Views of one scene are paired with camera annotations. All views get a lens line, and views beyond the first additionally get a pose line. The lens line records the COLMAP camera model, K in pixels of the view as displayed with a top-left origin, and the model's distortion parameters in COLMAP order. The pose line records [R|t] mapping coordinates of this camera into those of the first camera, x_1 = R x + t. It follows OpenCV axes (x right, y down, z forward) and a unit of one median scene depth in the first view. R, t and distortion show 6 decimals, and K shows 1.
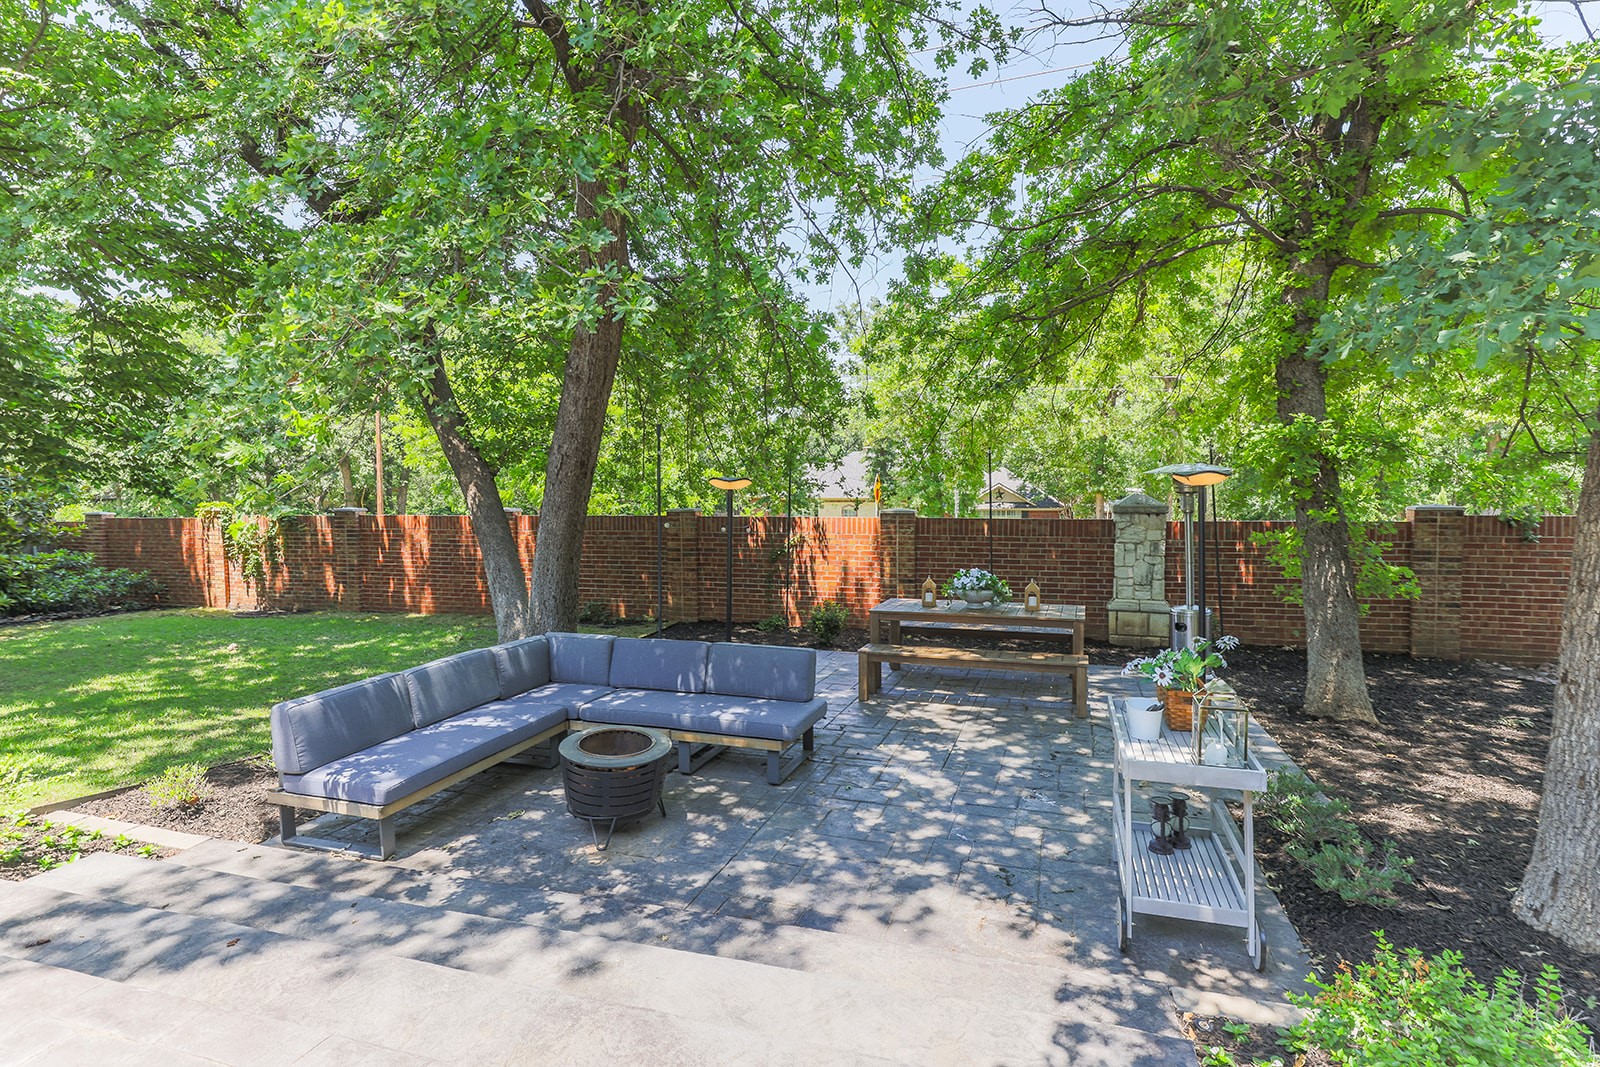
lens RADIAL K [[779.3, 0, 799.3], [0, 779.3, 532.5], [0, 0, 1]] dist [-0.001483, -0.000007]
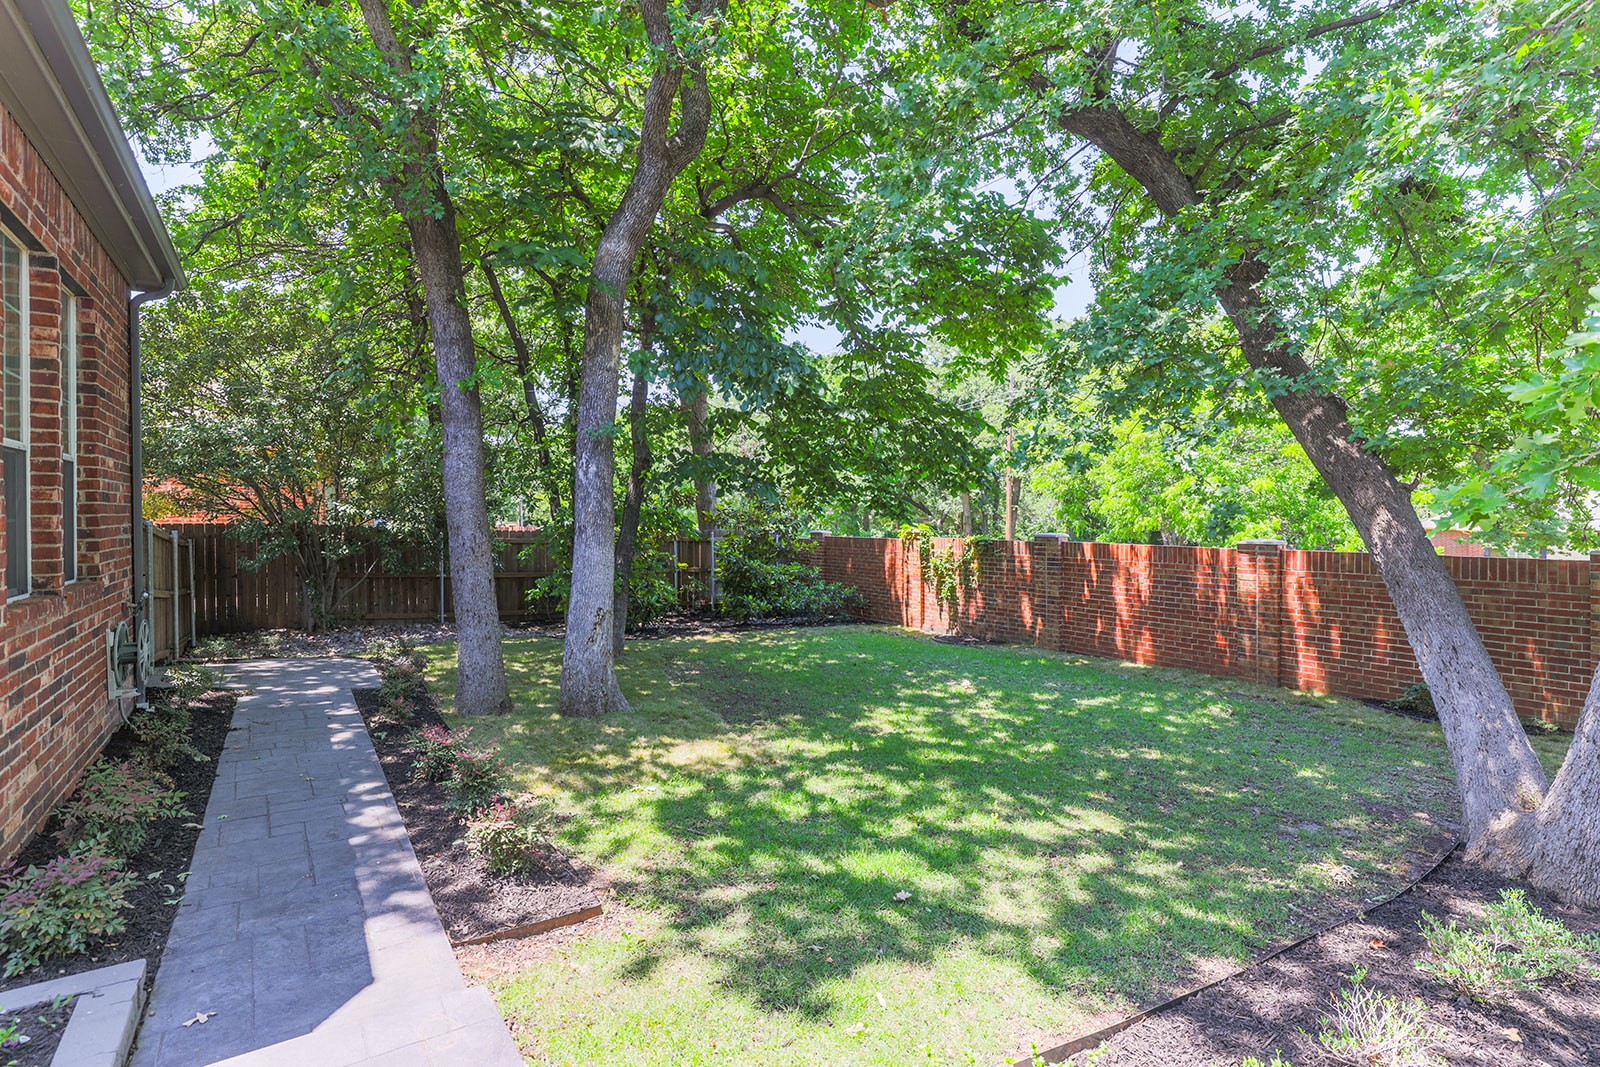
lens RADIAL K [[779.3, 0, 802.2], [0, 779.3, 530.8], [0, 0, 1]] dist [-0.001483, -0.000007]
pose [[0.780827, 0.025183, -0.624239, -0.232907], [-0.047888, 0.998660, -0.019612, -0.002851], [0.622909, 0.045208, 0.780987, 0.113224]]
